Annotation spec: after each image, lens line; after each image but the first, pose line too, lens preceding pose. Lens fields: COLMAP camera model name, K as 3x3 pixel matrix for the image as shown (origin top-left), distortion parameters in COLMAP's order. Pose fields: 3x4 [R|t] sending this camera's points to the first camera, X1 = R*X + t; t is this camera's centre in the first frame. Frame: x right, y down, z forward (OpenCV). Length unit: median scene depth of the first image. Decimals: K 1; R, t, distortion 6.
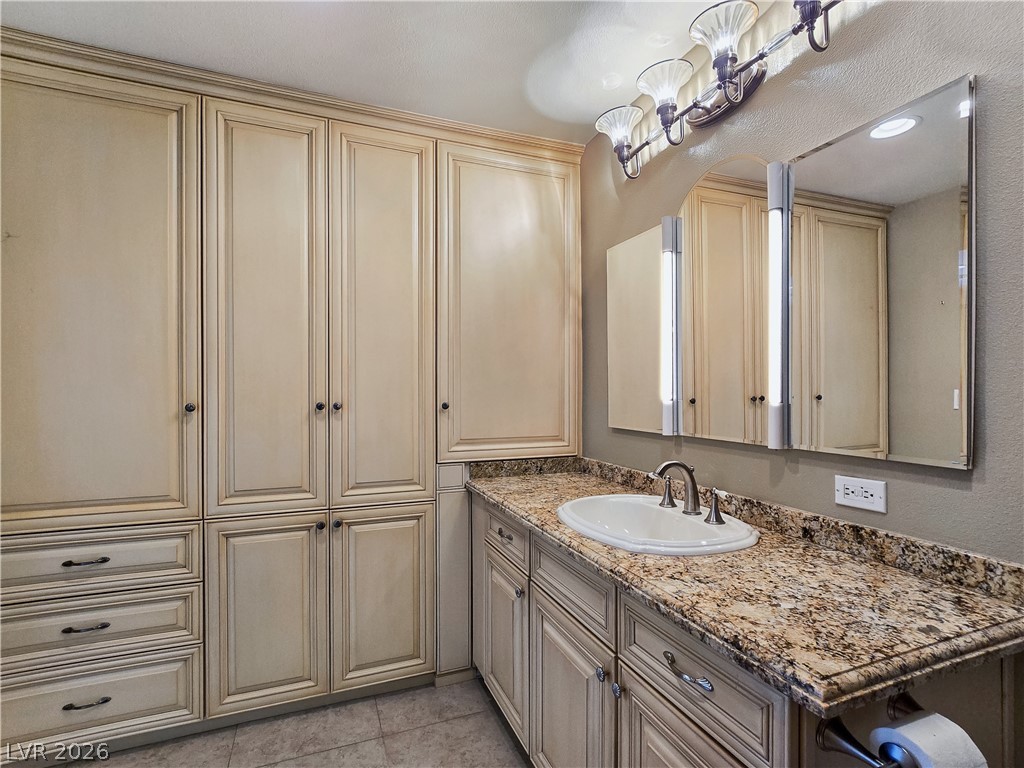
lens RADIAL K [[492.1, 0, 510.0], [0, 492.1, 389.6], [0, 0, 1]] dist [-0.001398, -0.000373]
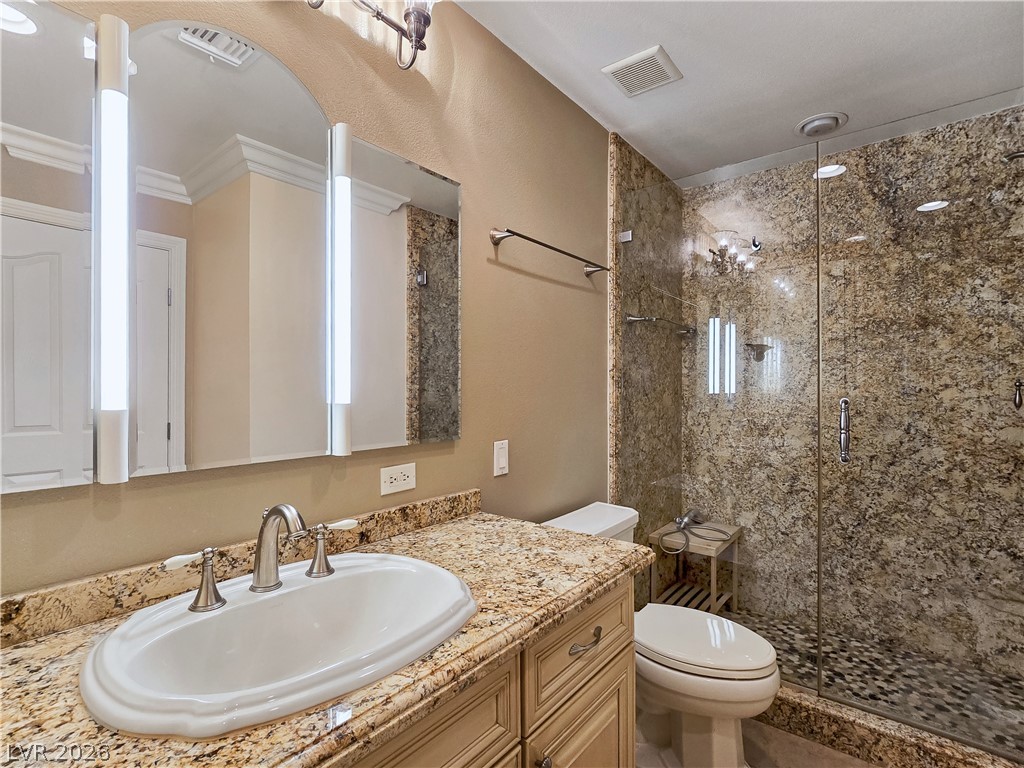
lens RADIAL K [[492.1, 0, 513.5], [0, 492.1, 384.3], [0, 0, 1]] dist [-0.001398, -0.000373]
pose [[-0.492518, 0.013649, 0.870195, -0.448119], [0.001674, 0.999890, -0.014736, 0.009911], [-0.870300, -0.005801, -0.492487, 1.430920]]
